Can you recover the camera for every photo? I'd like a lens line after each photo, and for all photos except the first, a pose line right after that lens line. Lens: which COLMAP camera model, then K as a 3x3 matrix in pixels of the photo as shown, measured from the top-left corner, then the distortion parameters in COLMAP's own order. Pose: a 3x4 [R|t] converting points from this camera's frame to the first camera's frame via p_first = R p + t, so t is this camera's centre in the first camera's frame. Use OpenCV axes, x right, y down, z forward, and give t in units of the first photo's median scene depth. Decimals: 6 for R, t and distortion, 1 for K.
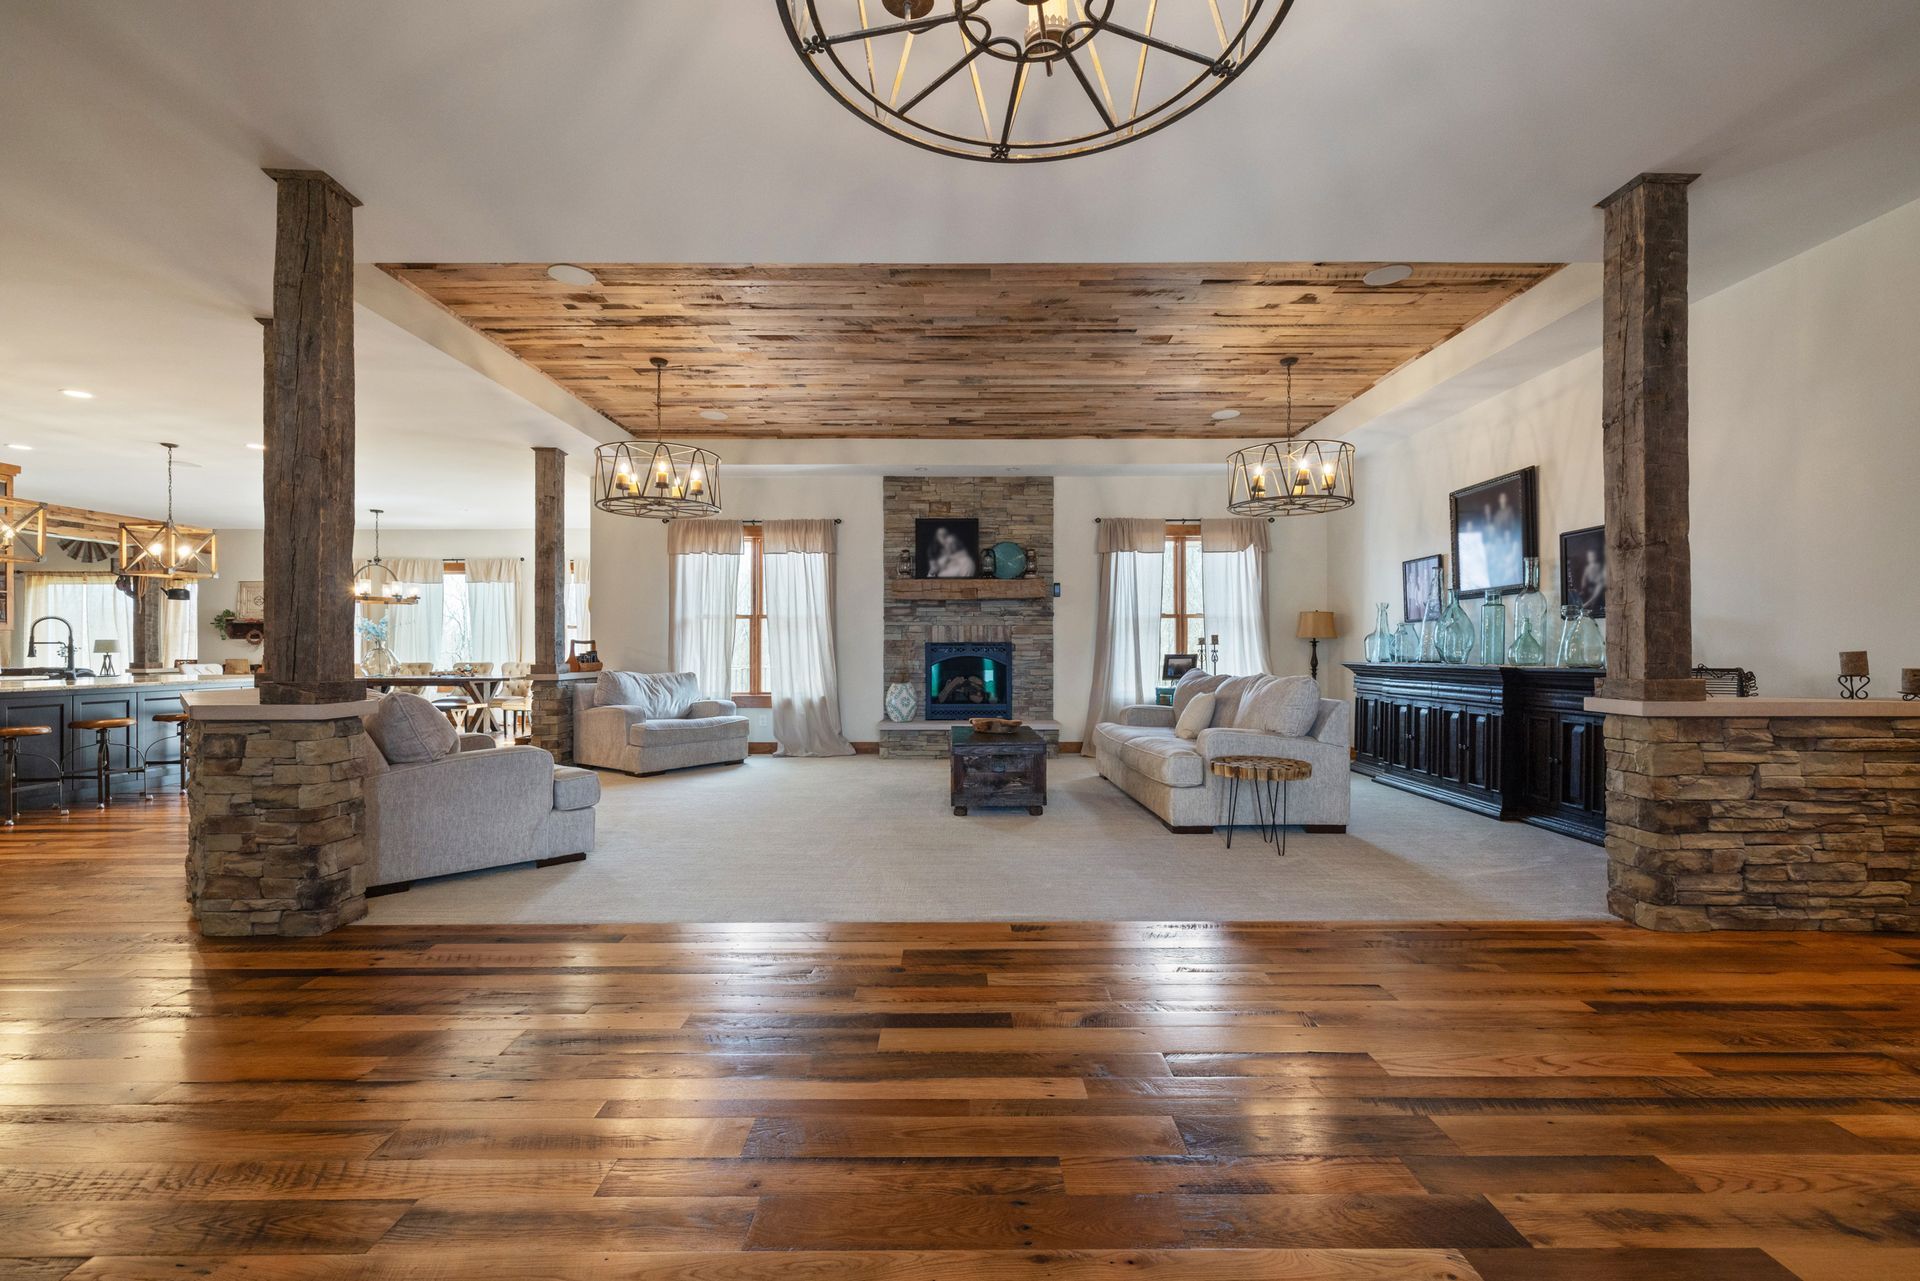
lens RADIAL K [[802.6, 0, 955.6], [0, 802.6, 651.0], [0, 0, 1]] dist [0.001411, -0.000058]
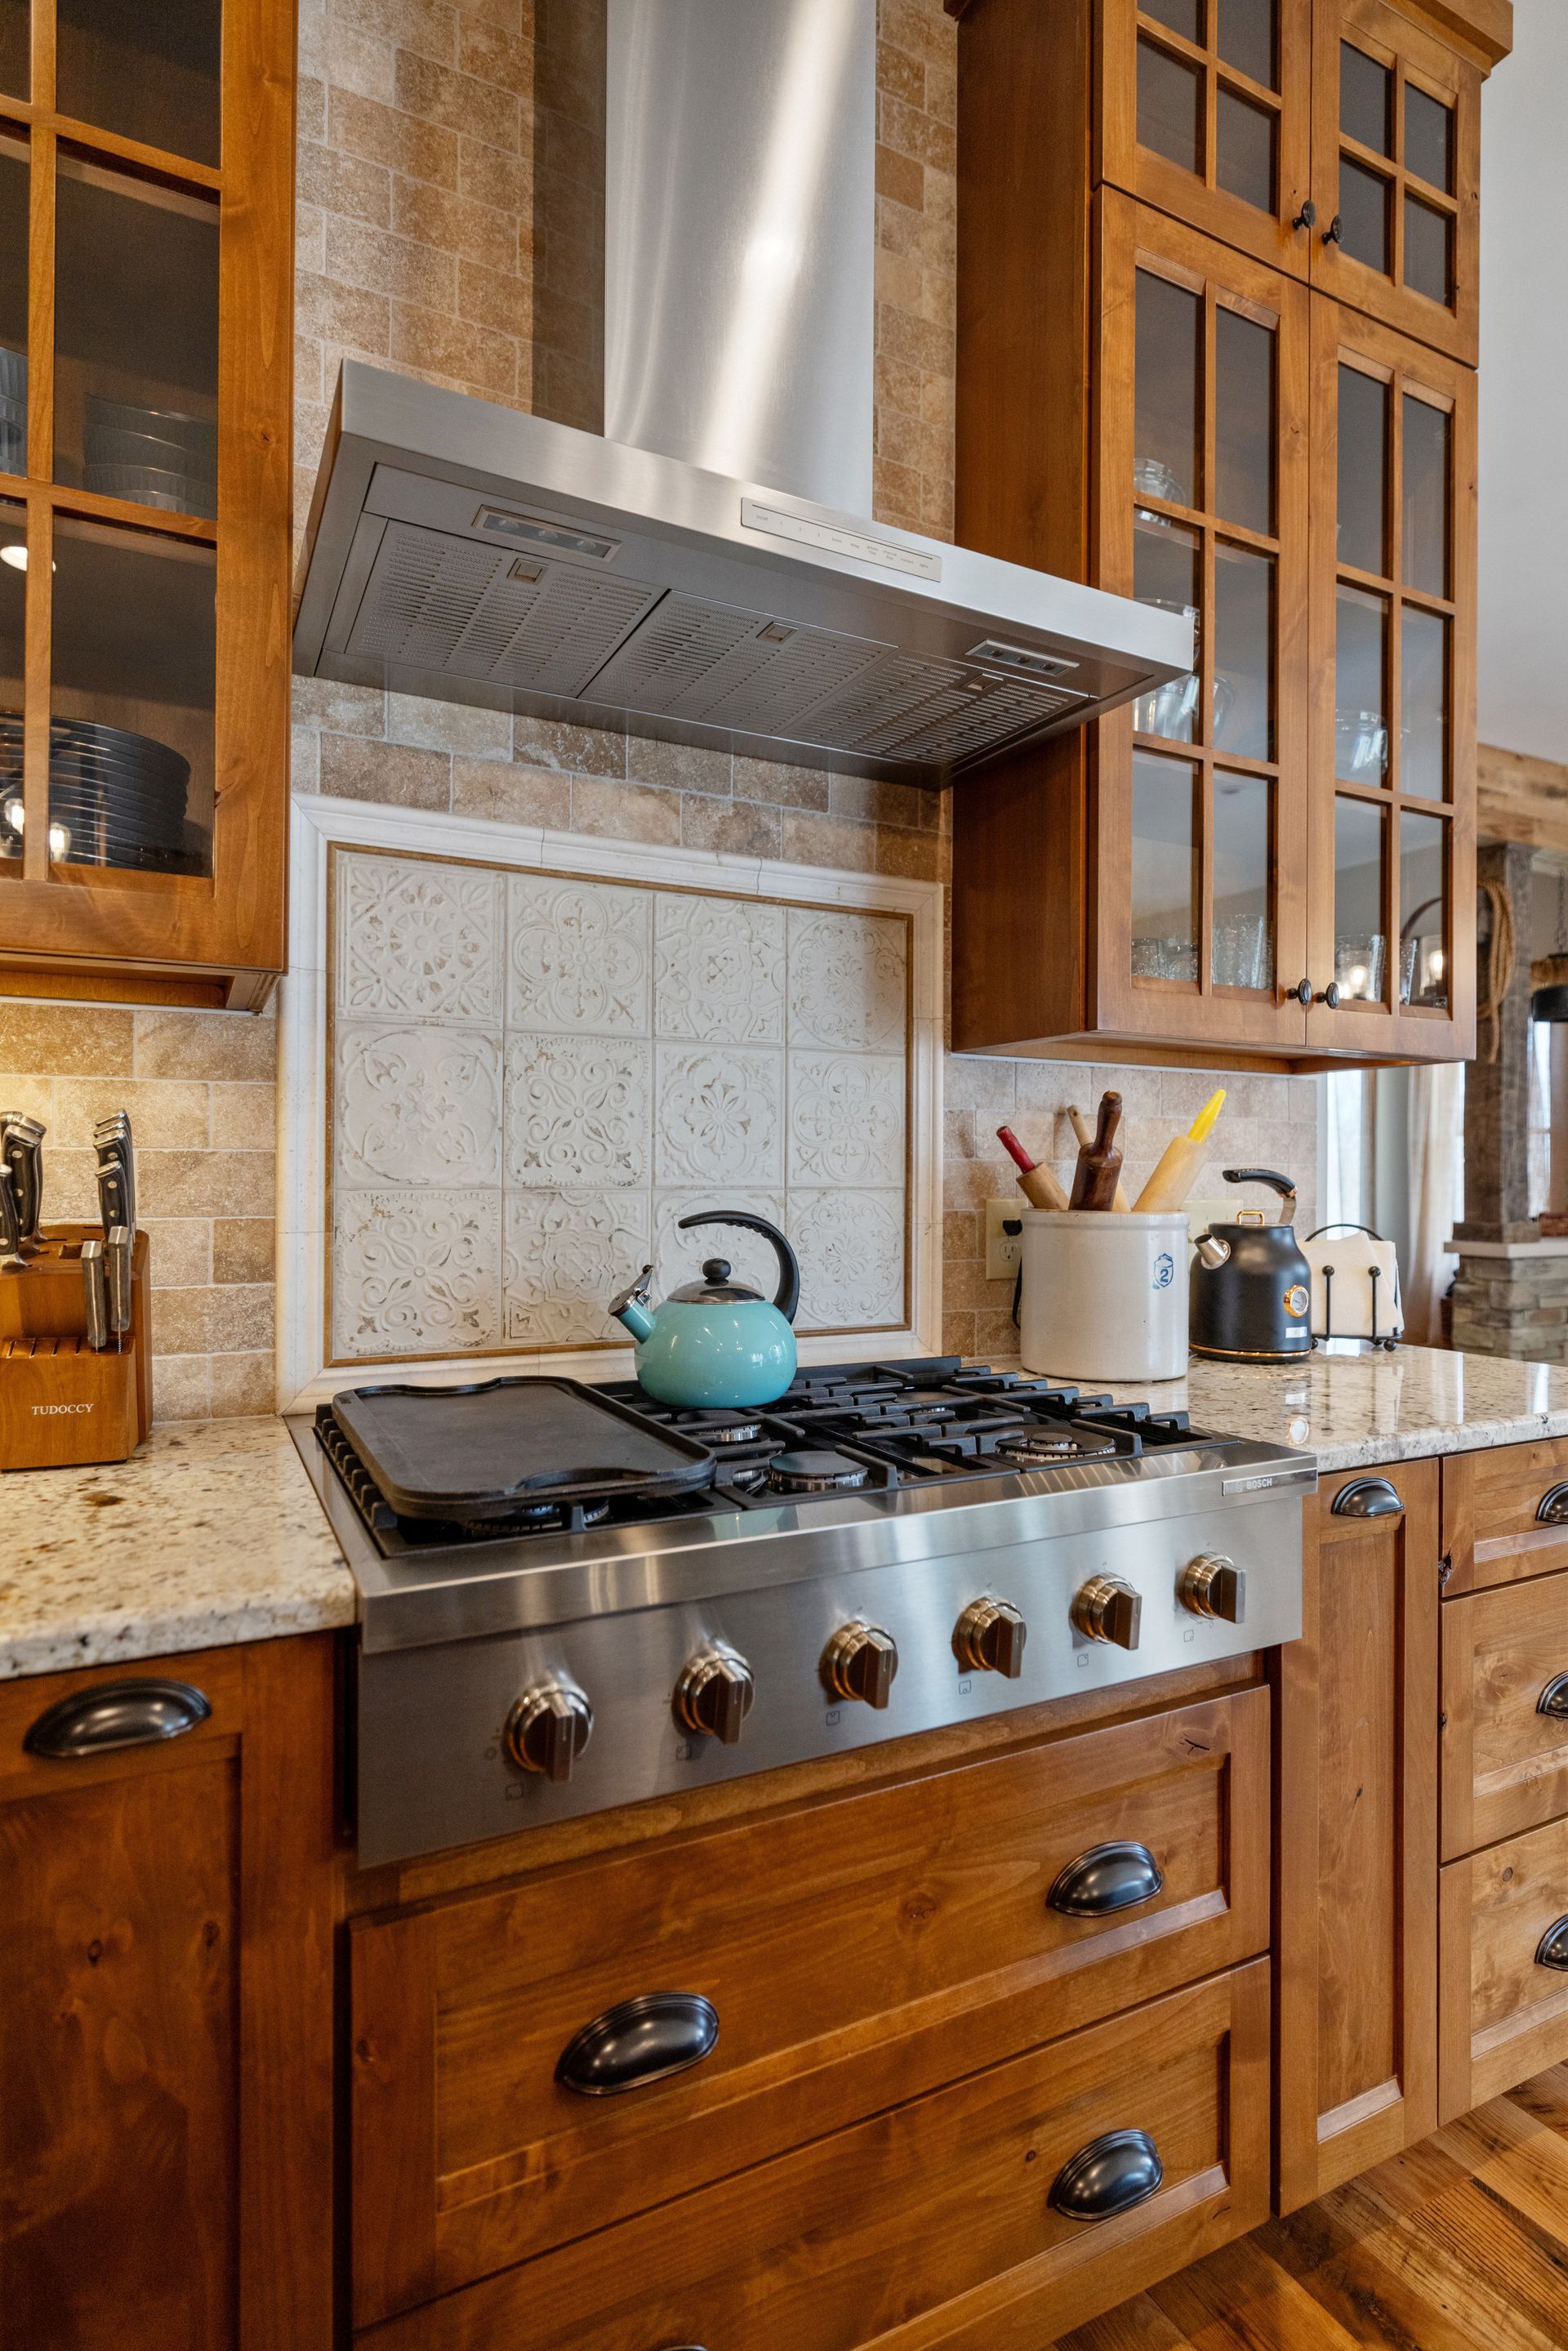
lens RADIAL K [[1184.3, 0, 773.5], [0, 1184.3, 1187.0], [0, 0, 1]] dist [-0.004006, 0.000492]
pose [[0.446729, 0.012884, -0.894577, -0.717585], [-0.007252, 0.999916, 0.010780, -0.002462], [0.894640, 0.001672, 0.446785, 0.543153]]
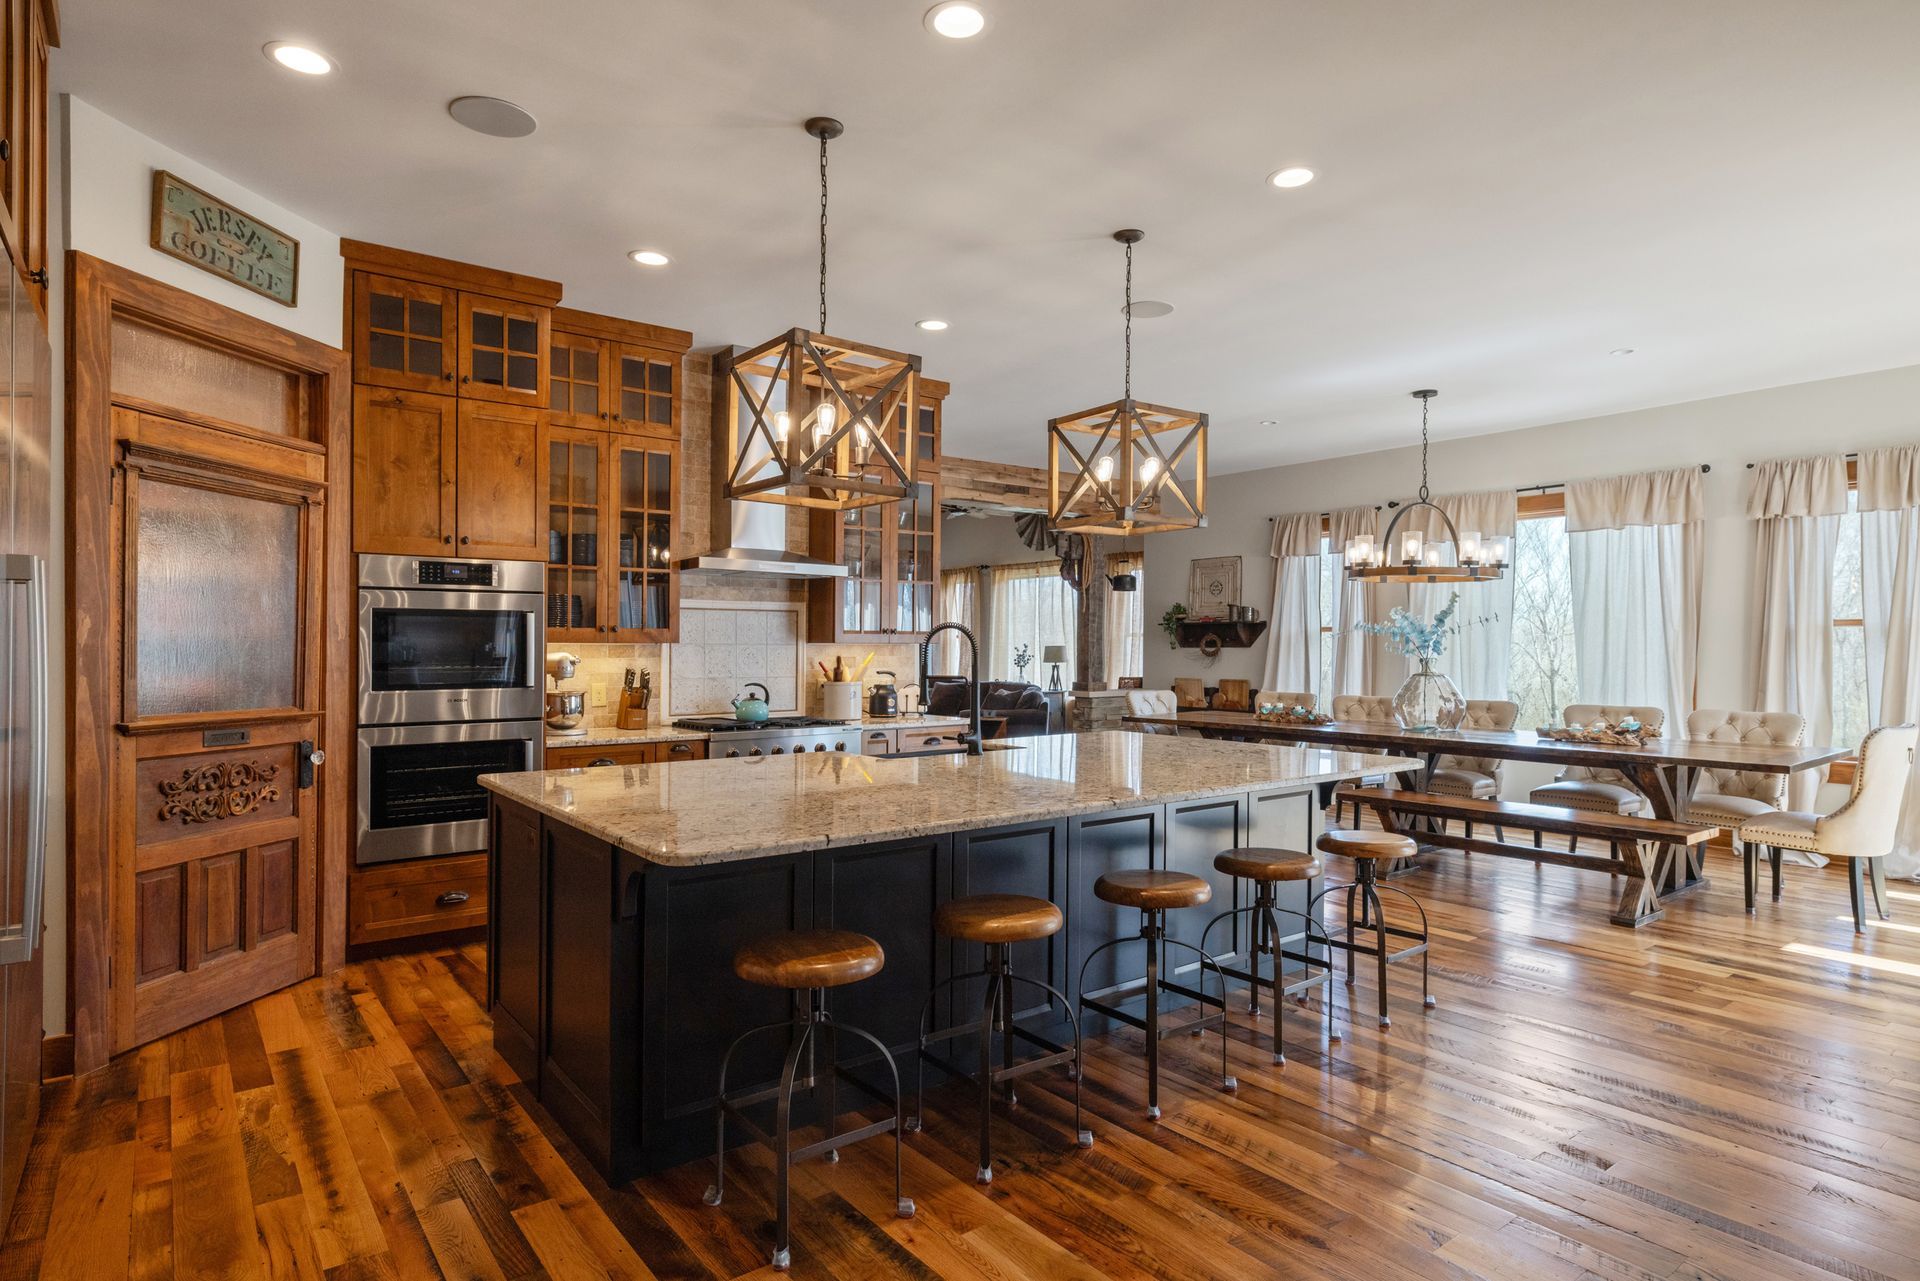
lens RADIAL K [[1014.4, 0, 943.3], [0, 1014.4, 674.2], [0, 0, 1]] dist [-0.003346, 0.002023]
pose [[0.593988, 0.027208, -0.804013, -0.370749], [-0.005126, 0.999536, 0.030038, -0.018434], [0.804457, -0.013721, 0.593852, 0.370970]]
